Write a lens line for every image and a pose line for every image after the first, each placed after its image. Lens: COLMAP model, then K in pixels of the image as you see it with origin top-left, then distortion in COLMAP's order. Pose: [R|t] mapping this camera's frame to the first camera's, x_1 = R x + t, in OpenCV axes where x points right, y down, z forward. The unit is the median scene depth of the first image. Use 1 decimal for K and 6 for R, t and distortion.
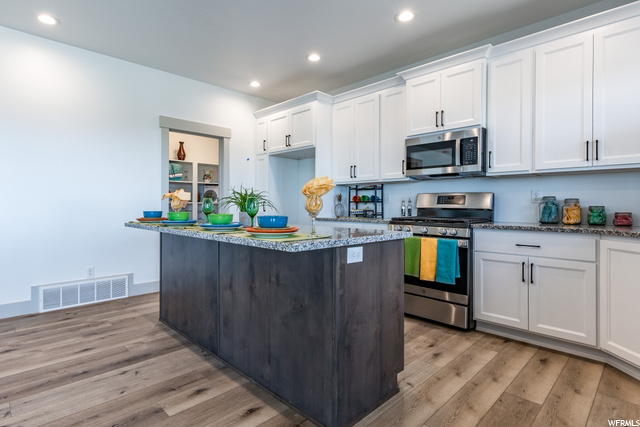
lens RADIAL K [[329.9, 0, 295.6], [0, 329.9, 206.7], [0, 0, 1]] dist [0.005713, 0.000256]
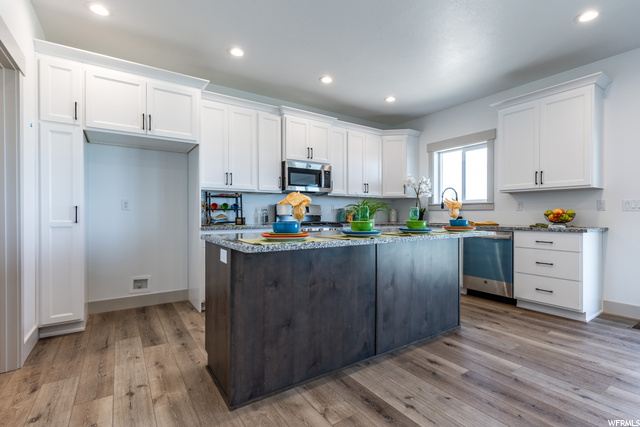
lens RADIAL K [[305.6, 0, 334.8], [0, 305.6, 214.8], [0, 0, 1]] dist [0.002135, 0.000048]
pose [[0.139398, -0.004590, 0.990226, -0.981956], [0.002820, 0.999987, 0.004238, -0.002137], [-0.990232, 0.002202, 0.139409, 0.796554]]
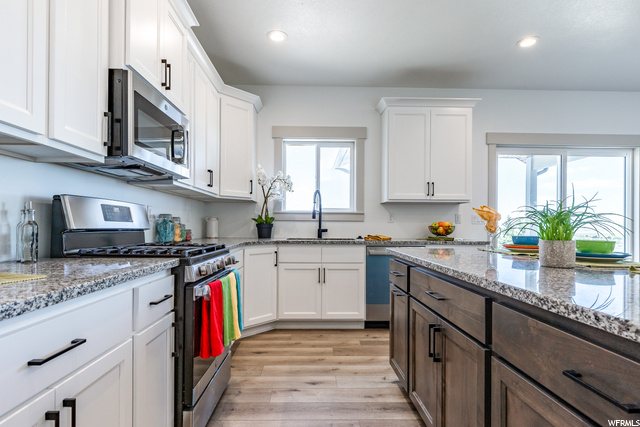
lens RADIAL K [[339.1, 0, 318.7], [0, 339.1, 224.7], [0, 0, 1]] dist [0.003044, 0.000275]
pose [[-0.755502, -0.001933, 0.655144, -0.182045], [-0.002941, 0.999996, -0.000441, -0.002636], [-0.655140, -0.002259, -0.755504, 1.435993]]
